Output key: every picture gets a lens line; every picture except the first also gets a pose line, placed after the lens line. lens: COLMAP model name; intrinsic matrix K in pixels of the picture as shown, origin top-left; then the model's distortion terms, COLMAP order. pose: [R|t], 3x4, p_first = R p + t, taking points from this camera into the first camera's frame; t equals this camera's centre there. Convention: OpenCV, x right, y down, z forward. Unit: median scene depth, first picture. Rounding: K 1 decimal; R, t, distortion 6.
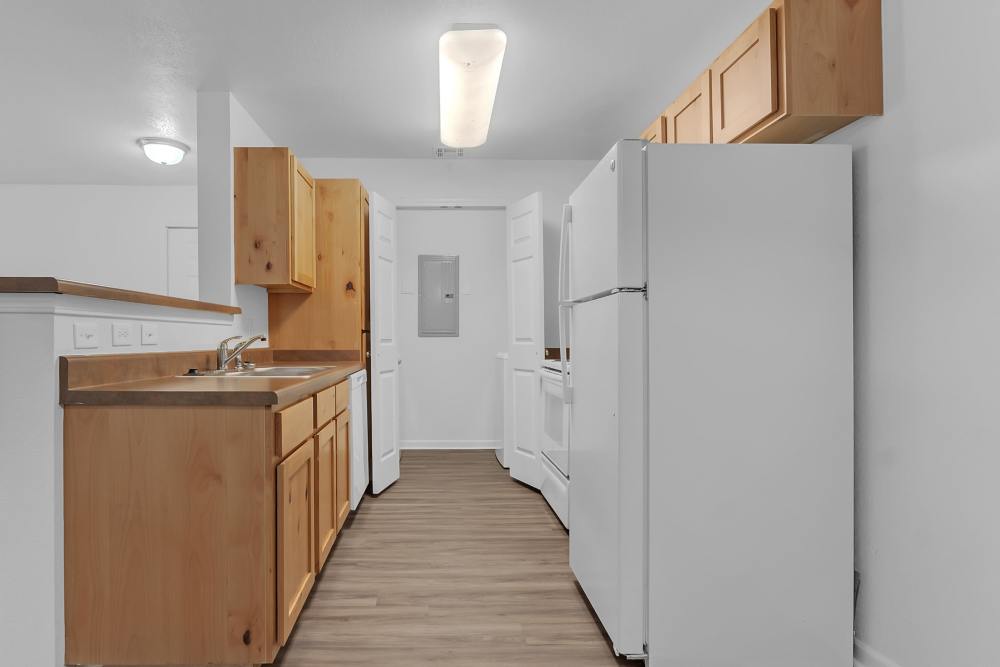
lens RADIAL K [[564.1, 0, 494.5], [0, 564.1, 346.0], [0, 0, 1]] dist [0.003015, -0.000058]
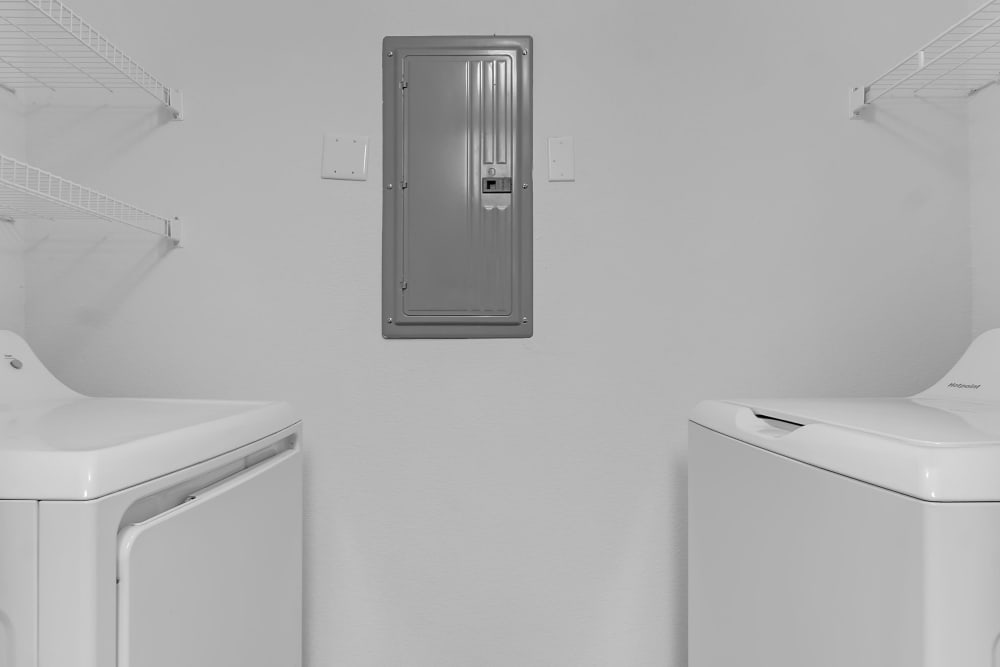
lens RADIAL K [[564.1, 0, 494.5], [0, 564.1, 346.0], [0, 0, 1]] dist [0.003015, -0.000058]
pose [[0.991578, 0.003126, -0.129473, -0.046774], [-0.003911, 0.999976, -0.005805, -0.010930], [0.129452, 0.006263, 0.991566, 0.737613]]
